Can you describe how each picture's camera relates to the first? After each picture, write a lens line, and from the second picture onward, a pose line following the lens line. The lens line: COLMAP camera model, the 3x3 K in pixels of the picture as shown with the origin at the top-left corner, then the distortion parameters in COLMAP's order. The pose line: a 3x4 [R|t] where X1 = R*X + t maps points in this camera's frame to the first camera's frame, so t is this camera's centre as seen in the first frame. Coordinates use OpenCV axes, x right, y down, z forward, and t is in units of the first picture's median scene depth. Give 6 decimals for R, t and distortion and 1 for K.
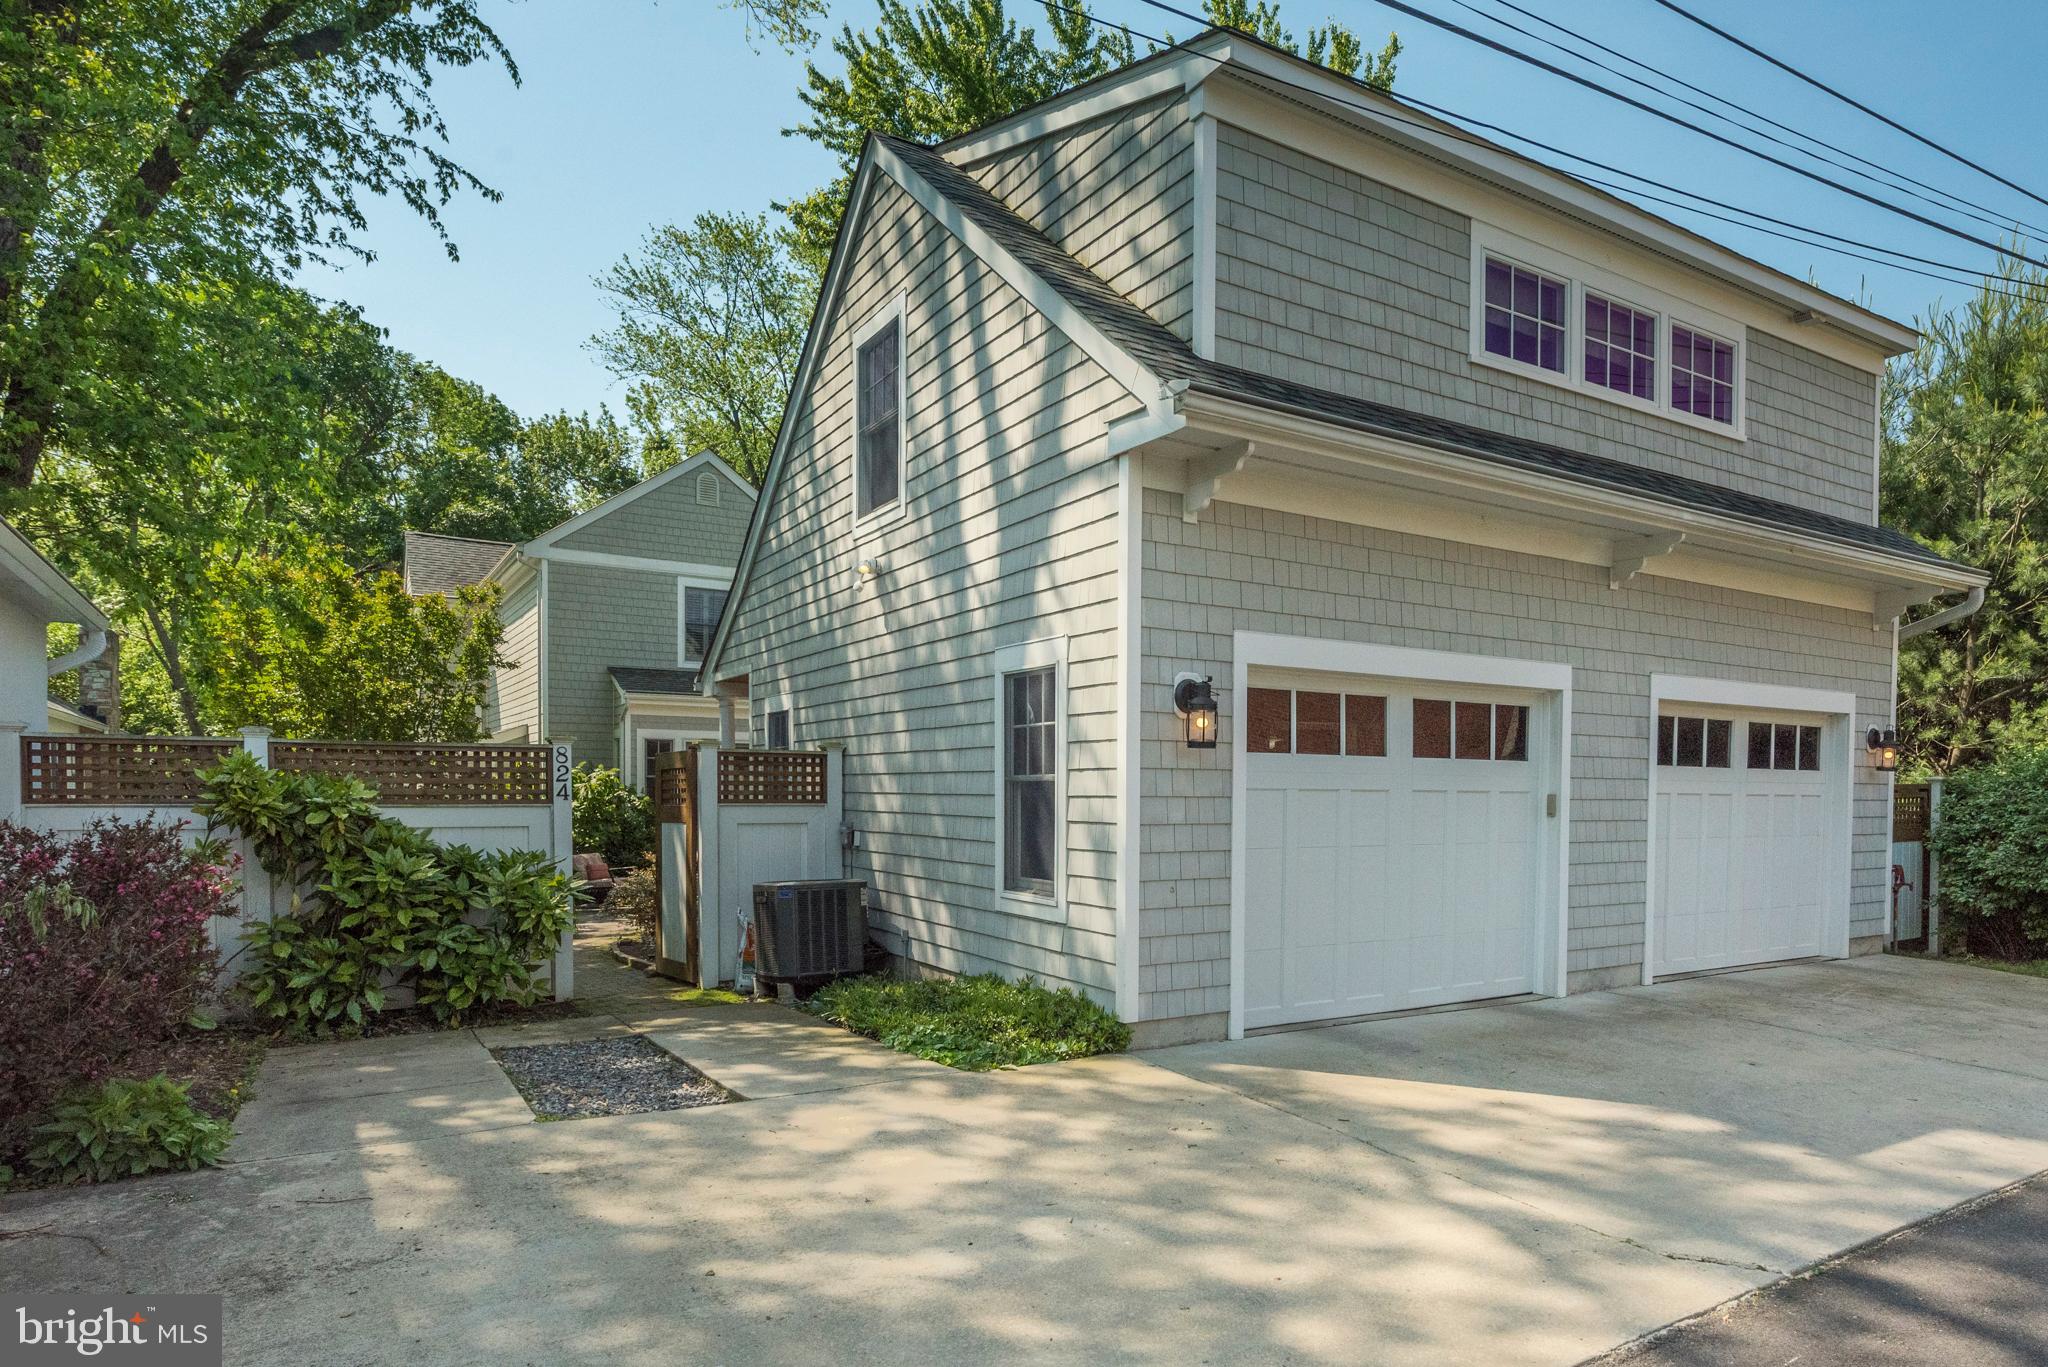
lens RADIAL K [[1232.6, 0, 1178.6], [0, 1232.6, 822.2], [0, 0, 1]] dist [-0.004129, -0.000565]
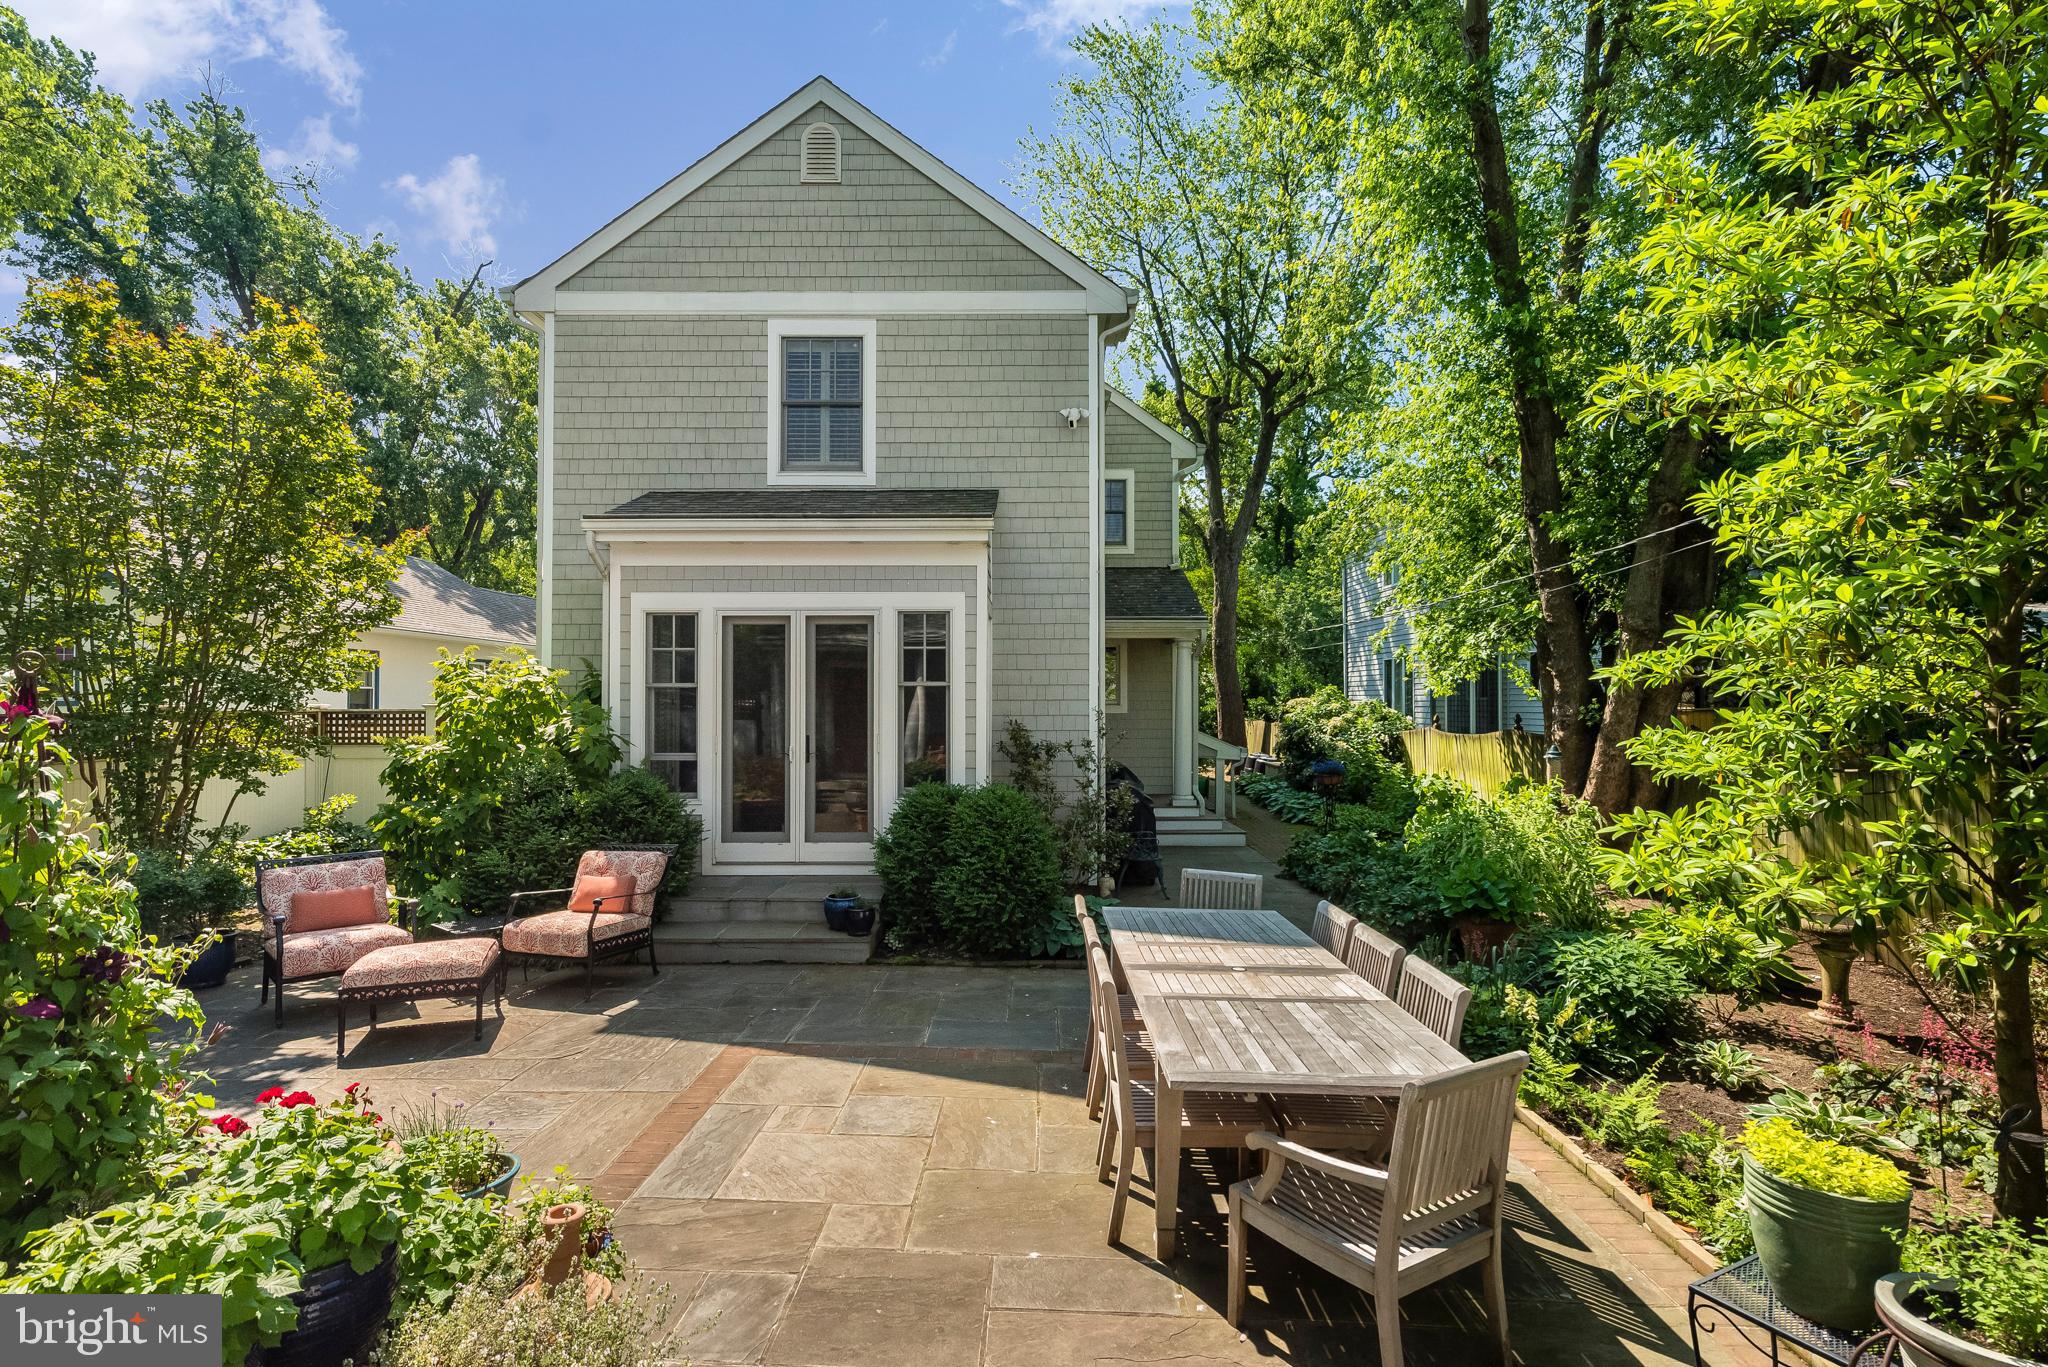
lens RADIAL K [[983.8, 0, 1024.0], [0, 983.8, 683.5], [0, 0, 1]] dist [0.008781, -0.000230]
pose [[0.815353, -0.014037, -0.578794, -0.065694], [-0.006366, 0.999428, -0.033207, -0.025082], [0.578929, 0.030760, 0.814797, 0.754132]]
